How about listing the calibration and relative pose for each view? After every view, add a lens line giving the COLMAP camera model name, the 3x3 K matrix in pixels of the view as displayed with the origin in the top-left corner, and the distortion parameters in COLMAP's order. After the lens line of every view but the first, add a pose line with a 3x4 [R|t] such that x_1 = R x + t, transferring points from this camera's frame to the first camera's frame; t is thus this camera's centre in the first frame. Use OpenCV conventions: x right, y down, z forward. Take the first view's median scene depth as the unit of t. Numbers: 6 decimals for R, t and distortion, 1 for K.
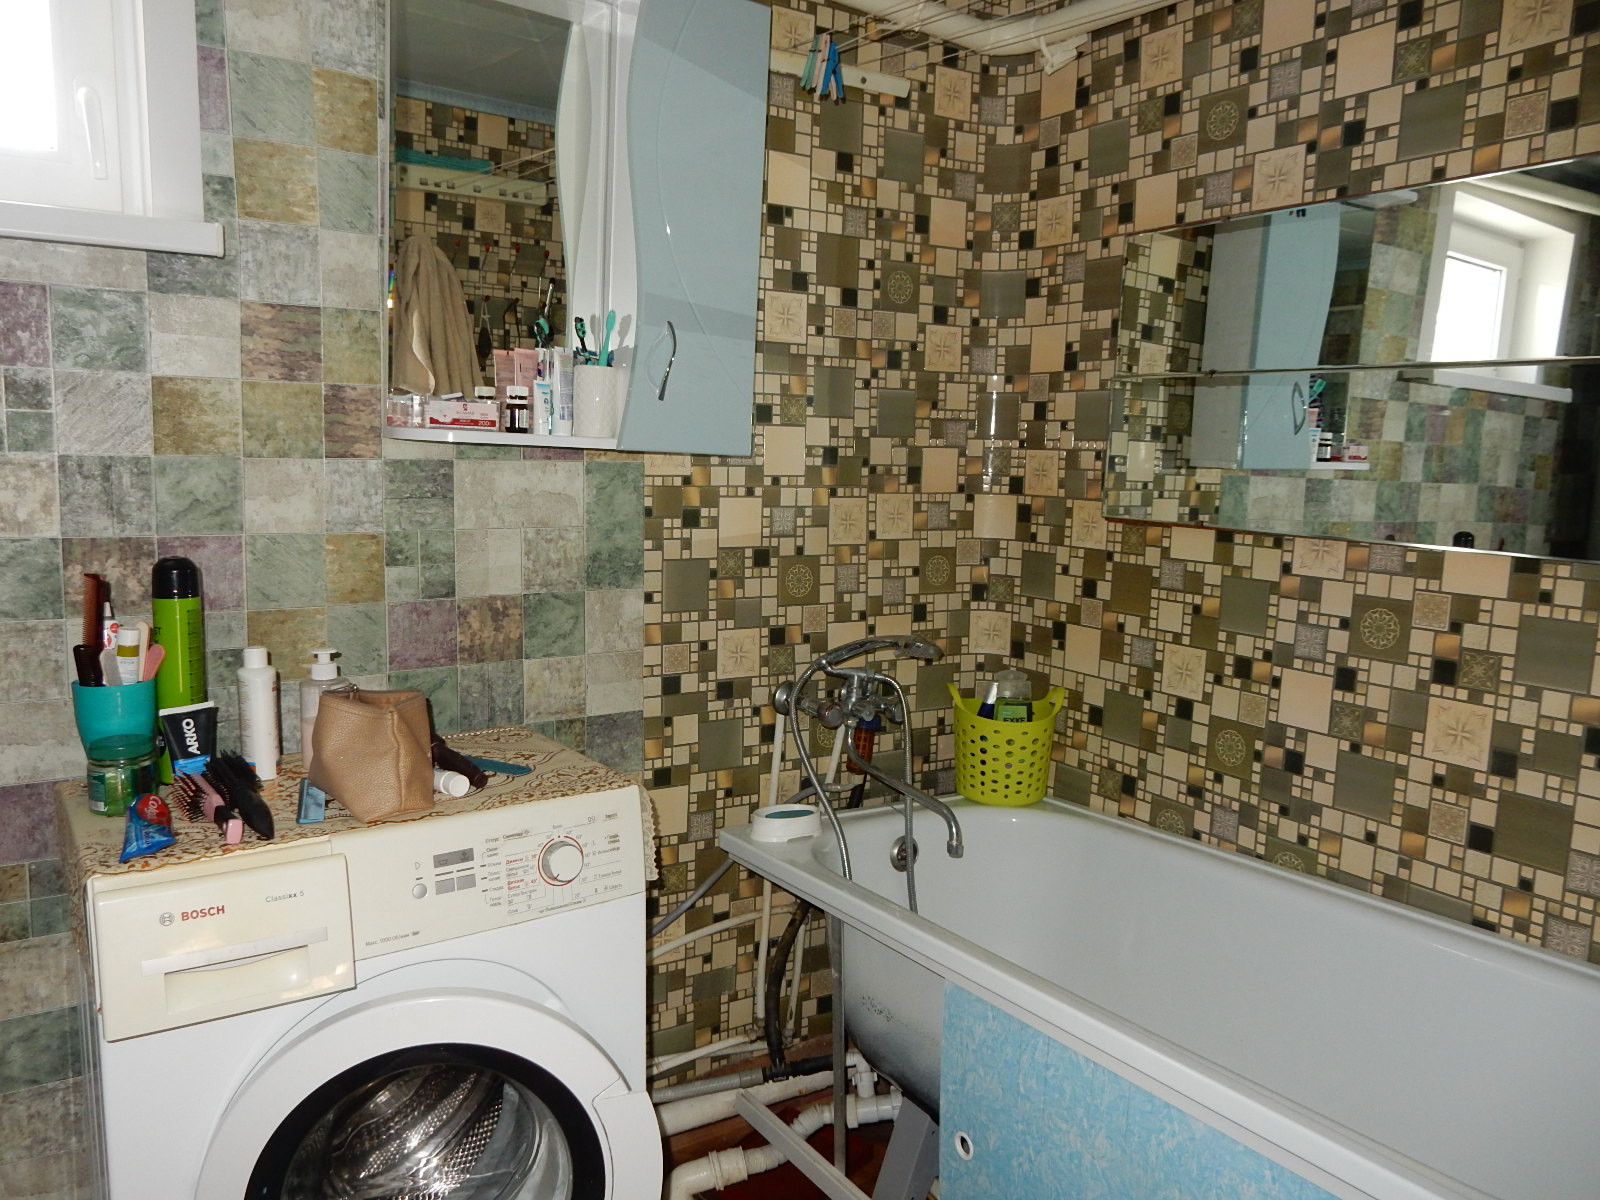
lens RADIAL K [[1150.6, 0, 800.0], [0, 1150.6, 600.0], [0, 0, 1]] dist [-0.004434, -0.002623]
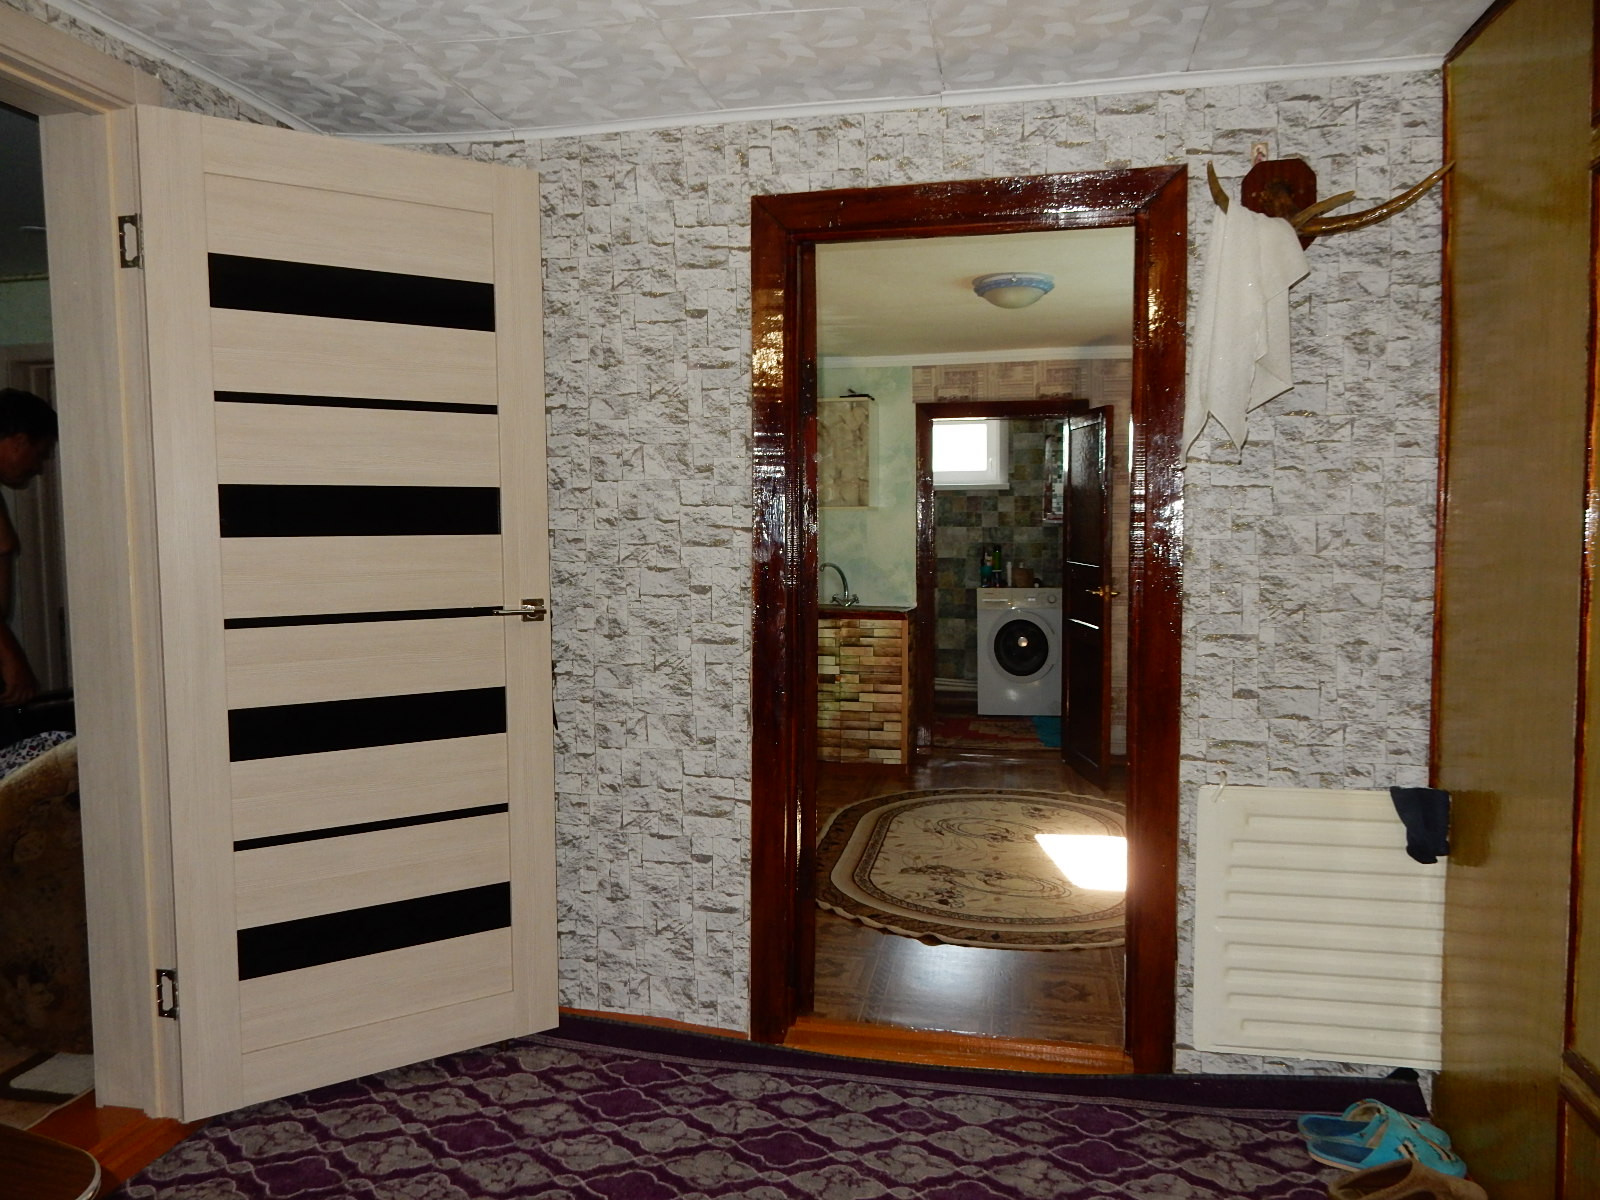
lens RADIAL K [[1254.0, 0, 800.0], [0, 1254.0, 600.0], [0, 0, 1]] dist [0.004107, 0.002424]
pose [[0.709905, 0.019750, -0.704020, 2.834578], [-0.067999, 0.996859, -0.040603, 0.500728], [0.701007, 0.076697, 0.709018, -3.667532]]
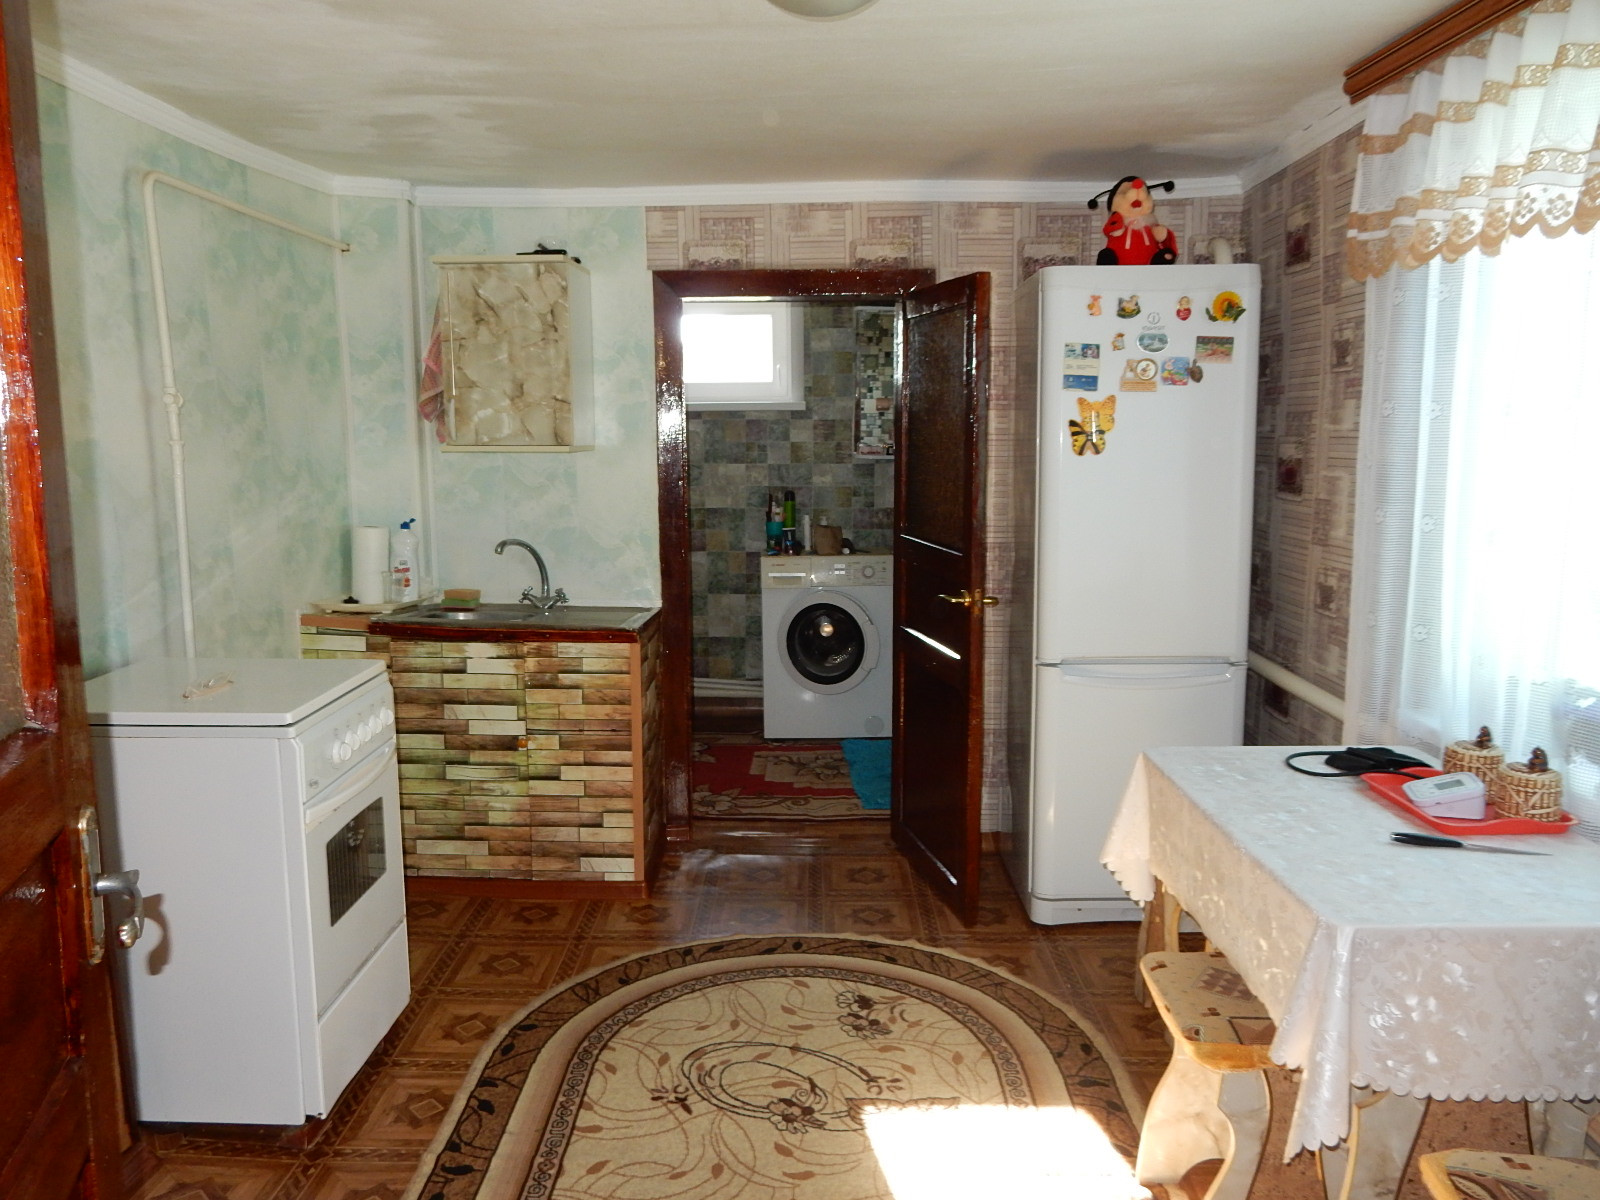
lens RADIAL K [[1254.0, 0, 800.0], [0, 1254.0, 600.0], [0, 0, 1]] dist [0.004107, 0.002424]
pose [[0.815570, 0.055140, -0.576026, 1.796723], [-0.051133, 0.998423, 0.023176, 0.213974], [0.576395, 0.010552, 0.817103, -2.251507]]
